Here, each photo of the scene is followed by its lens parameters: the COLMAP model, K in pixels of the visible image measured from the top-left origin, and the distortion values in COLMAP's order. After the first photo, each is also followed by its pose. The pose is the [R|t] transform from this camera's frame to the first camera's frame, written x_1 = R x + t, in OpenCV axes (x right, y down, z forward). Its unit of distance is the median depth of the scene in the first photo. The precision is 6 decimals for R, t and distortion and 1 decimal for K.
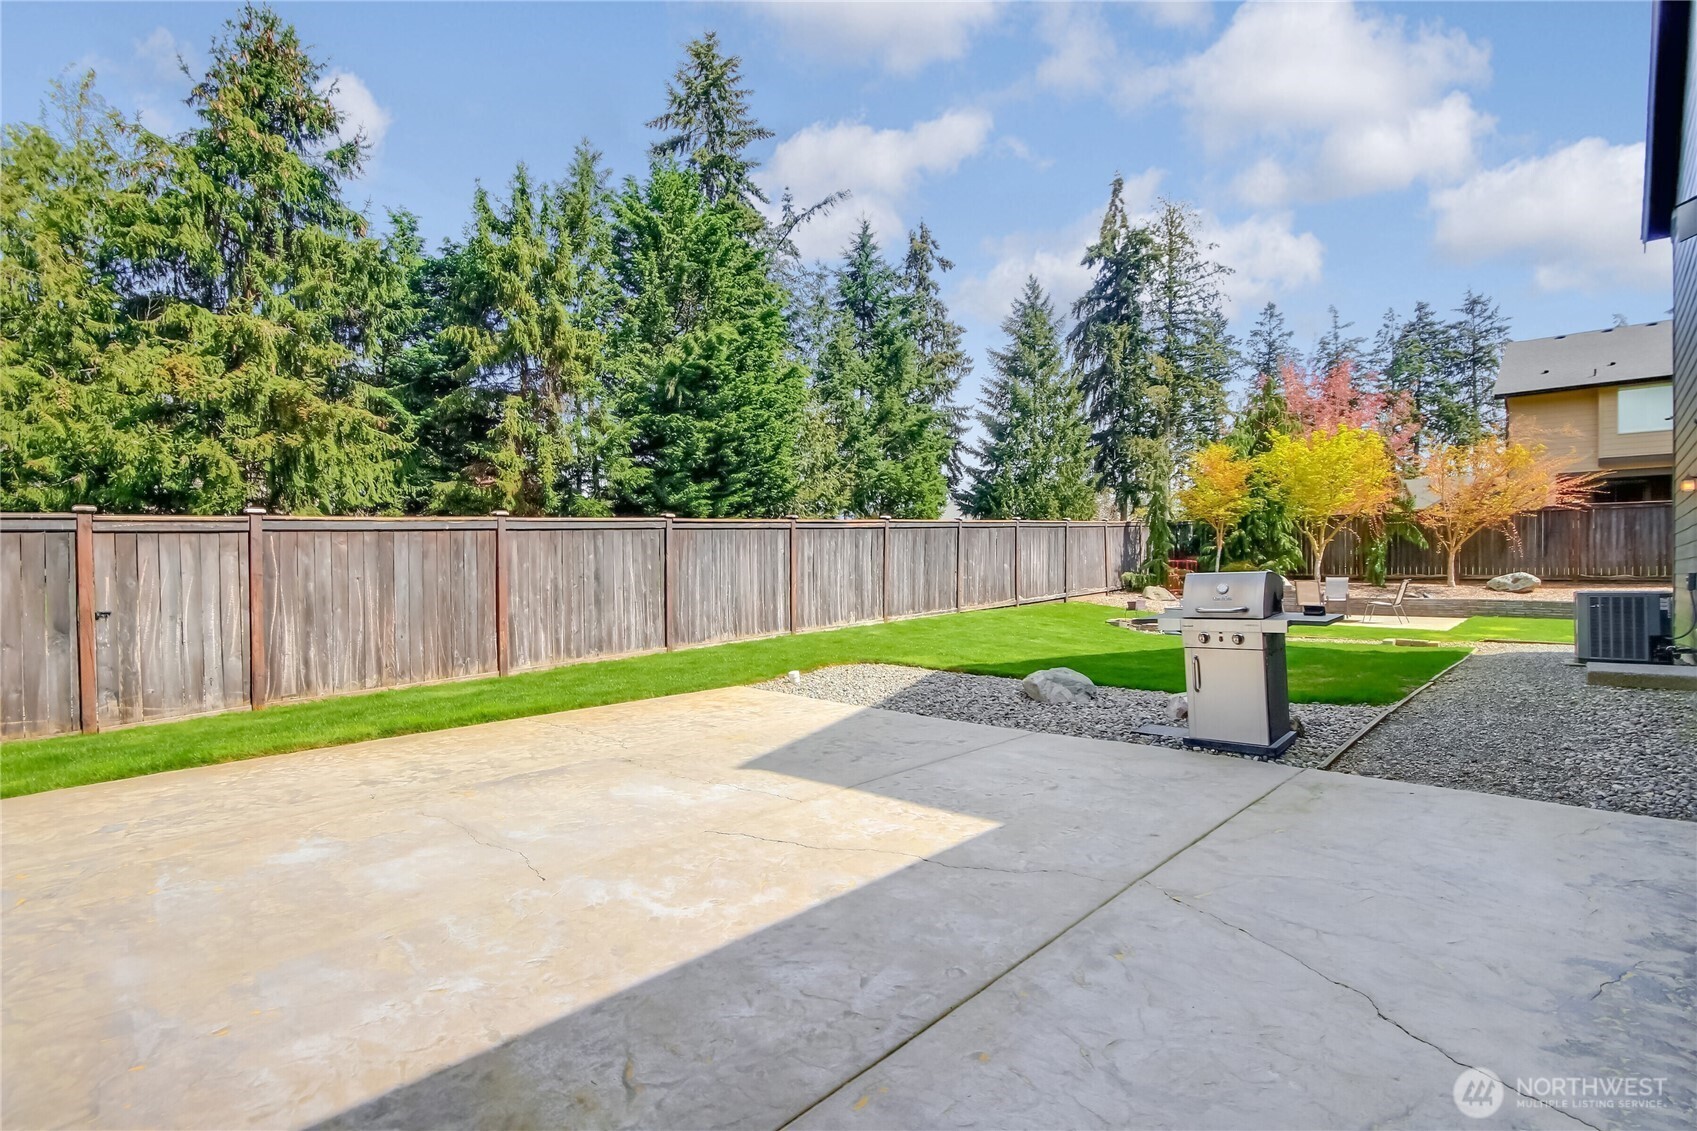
lens RADIAL K [[790.6, 0, 892.3], [0, 790.6, 557.8], [0, 0, 1]] dist [-0.011480, -0.001623]
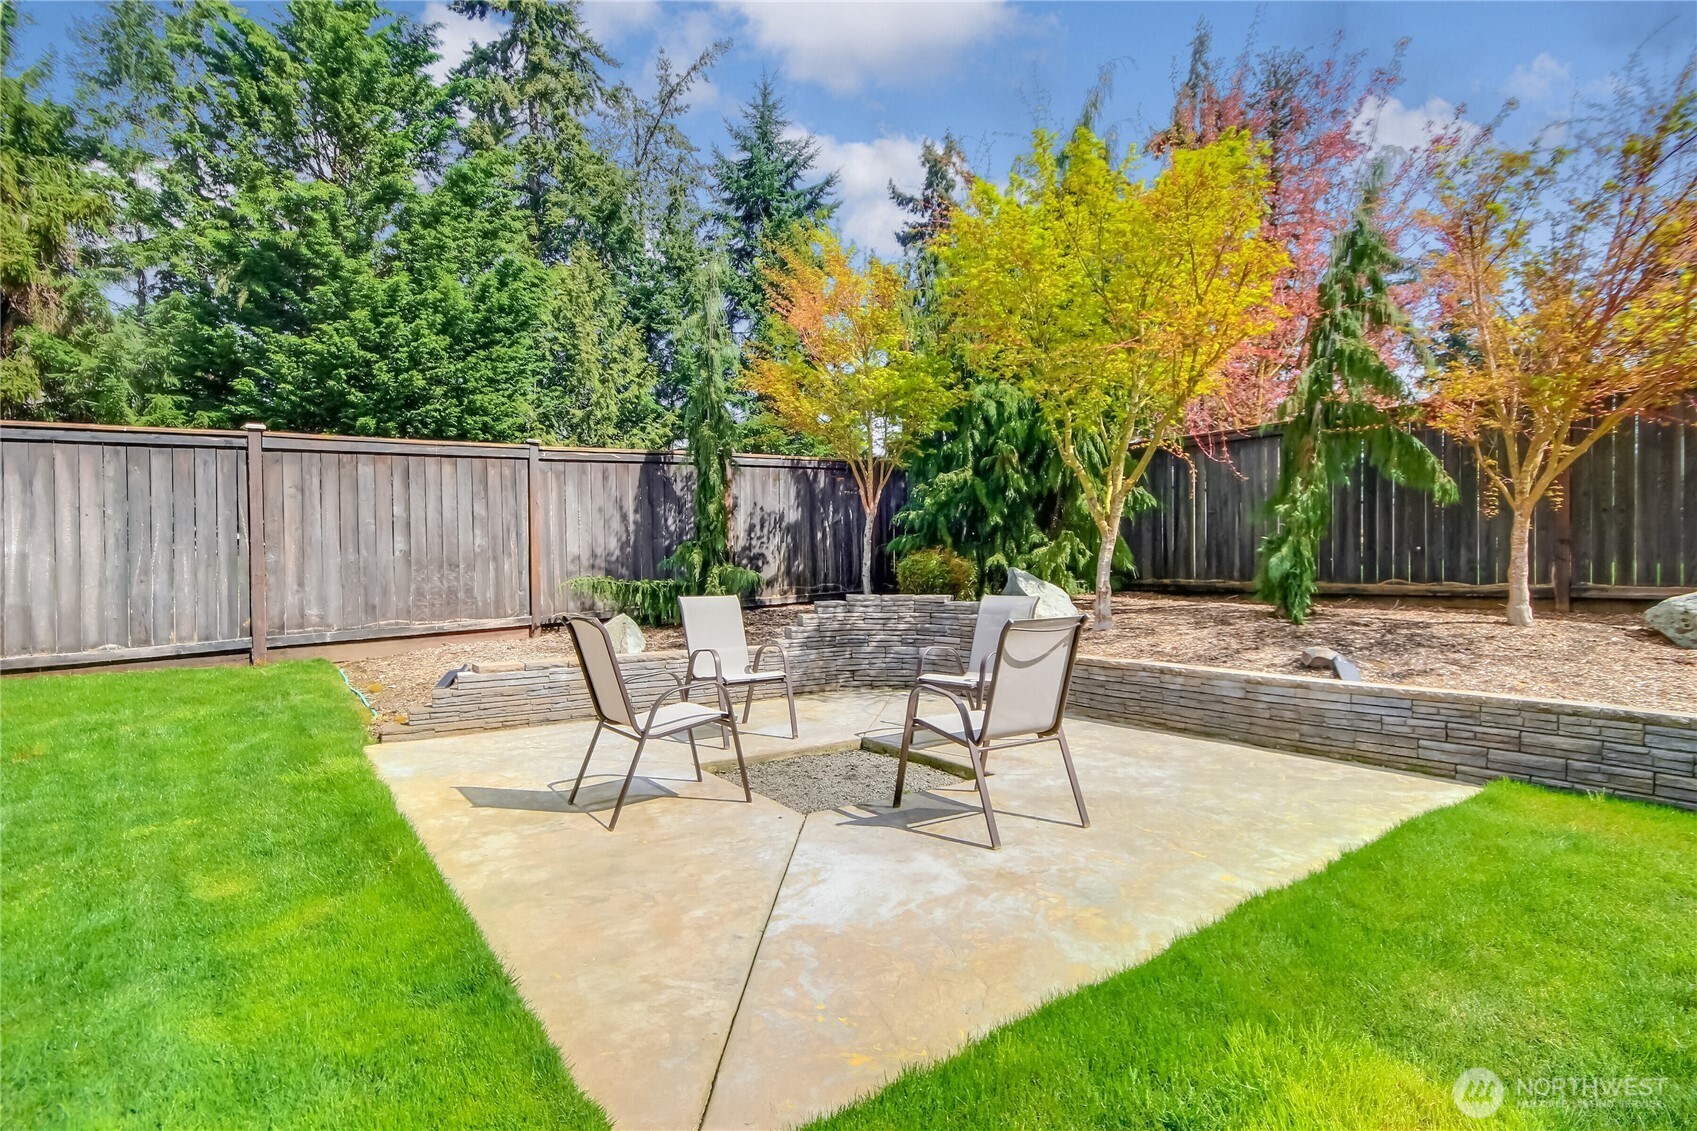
lens RADIAL K [[890.4, 0, 844.3], [0, 890.4, 571.7], [0, 0, 1]] dist [0.006593, -0.000644]
pose [[0.985392, -0.003424, -0.170264, 0.312640], [0.006004, 0.999875, 0.014636, 0.006109], [0.170193, -0.015445, 0.985290, 0.374632]]
